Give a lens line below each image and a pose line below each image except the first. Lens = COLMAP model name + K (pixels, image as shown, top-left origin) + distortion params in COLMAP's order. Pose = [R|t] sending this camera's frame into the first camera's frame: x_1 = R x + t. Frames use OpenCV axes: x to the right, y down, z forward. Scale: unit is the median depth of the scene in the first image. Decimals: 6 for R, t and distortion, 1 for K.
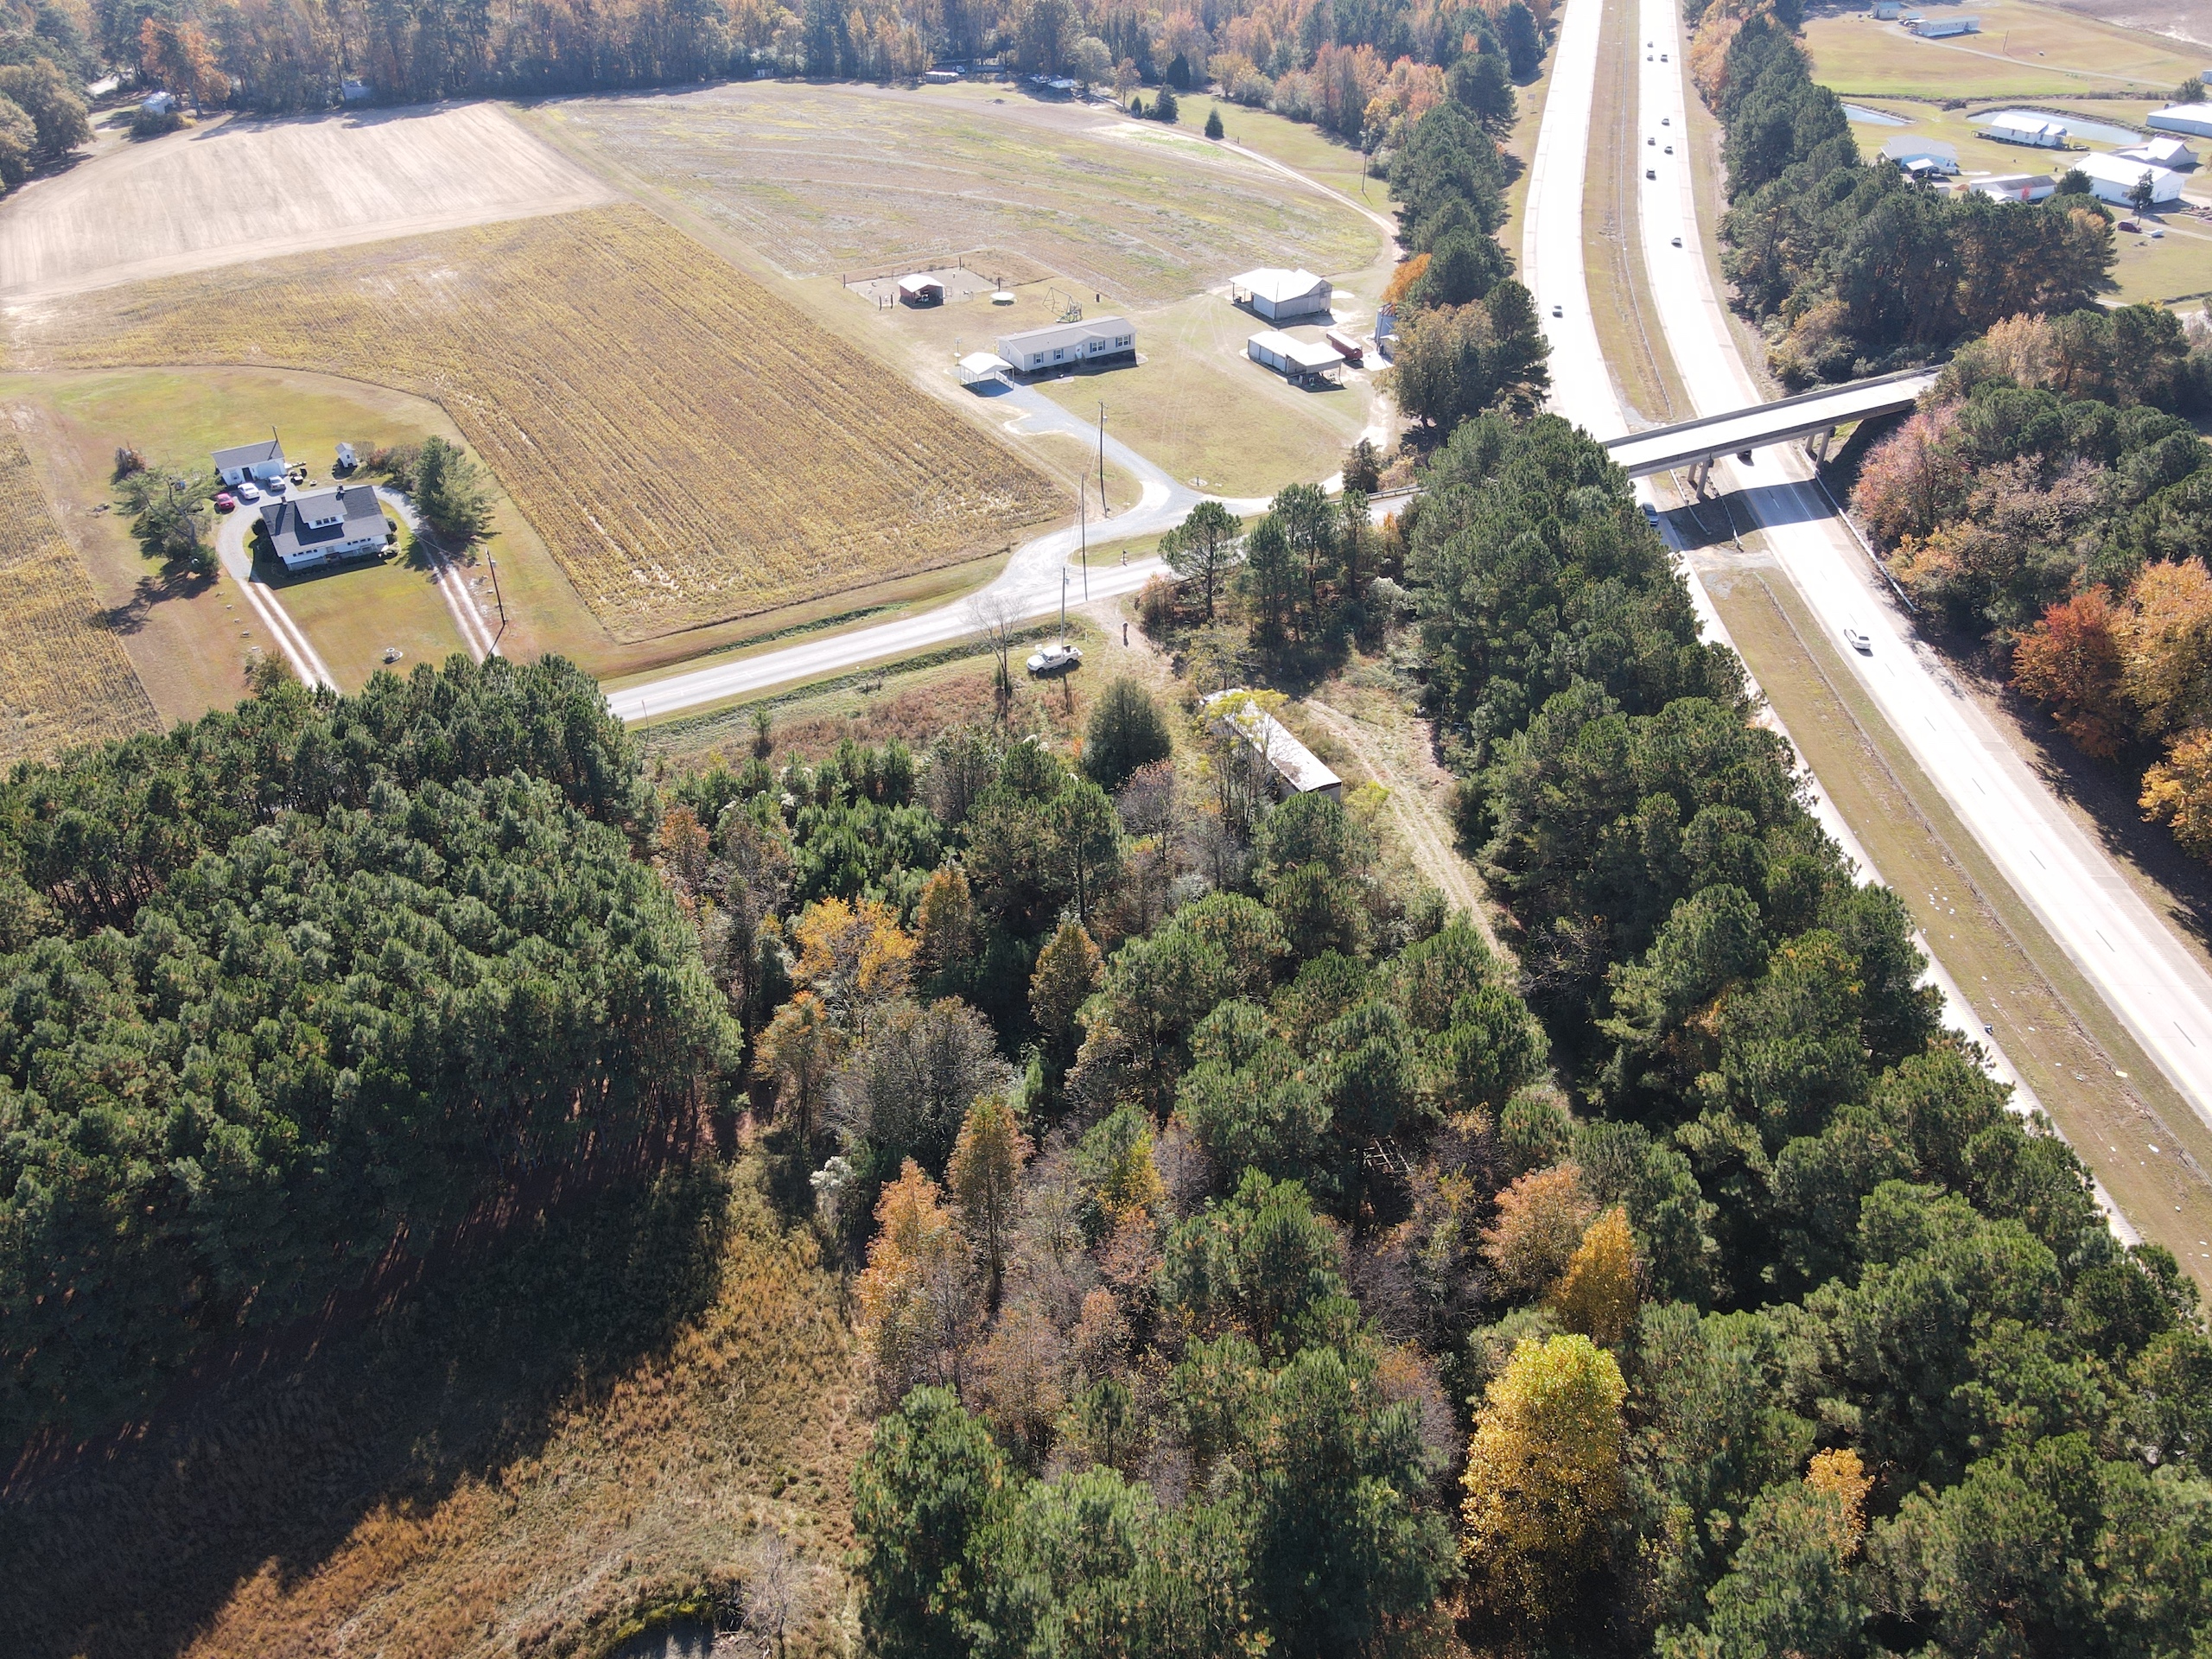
lens RADIAL K [[1643.5, 0, 1106.0], [0, 1643.5, 829.5], [0, 0, 1]] dist [-0.001962, 0.030623]
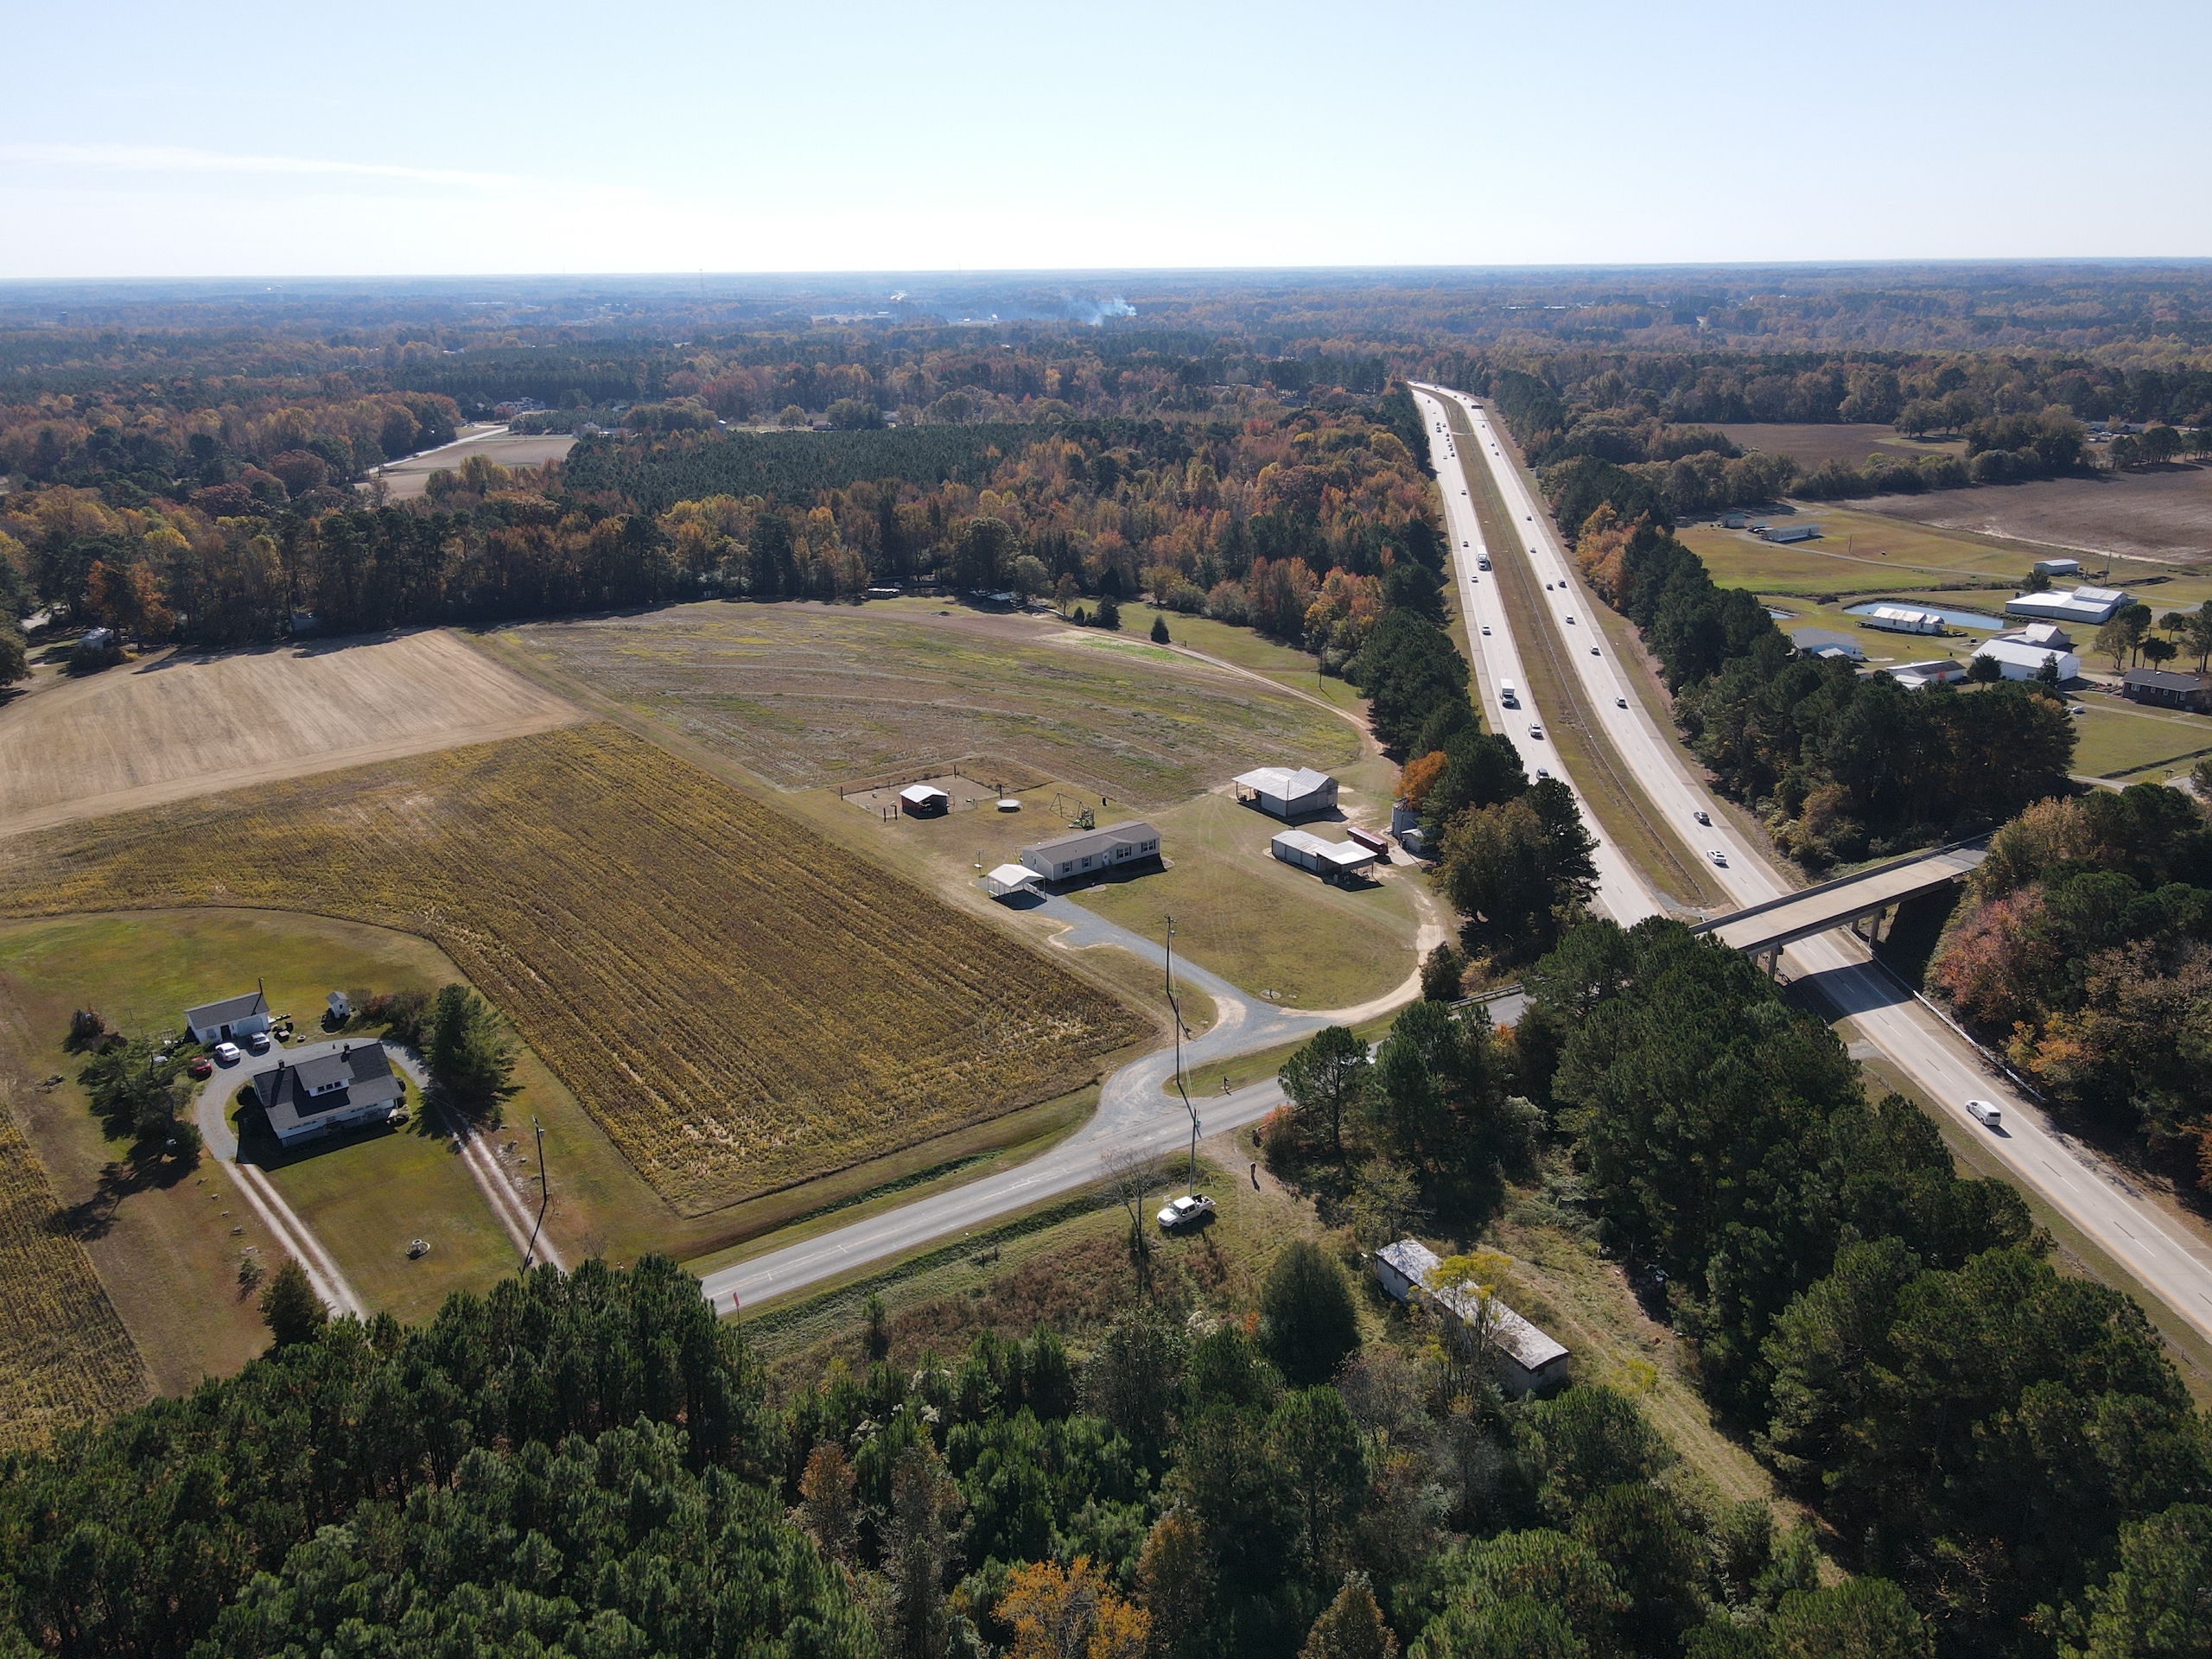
lens RADIAL K [[1643.5, 0, 1106.0], [0, 1643.5, 829.5], [0, 0, 1]] dist [-0.001962, 0.030623]
pose [[0.995650, -0.035057, 0.086323, -0.119055], [0.057314, 0.960922, -0.270822, -0.052193], [-0.073455, 0.274592, 0.958751, 0.074081]]
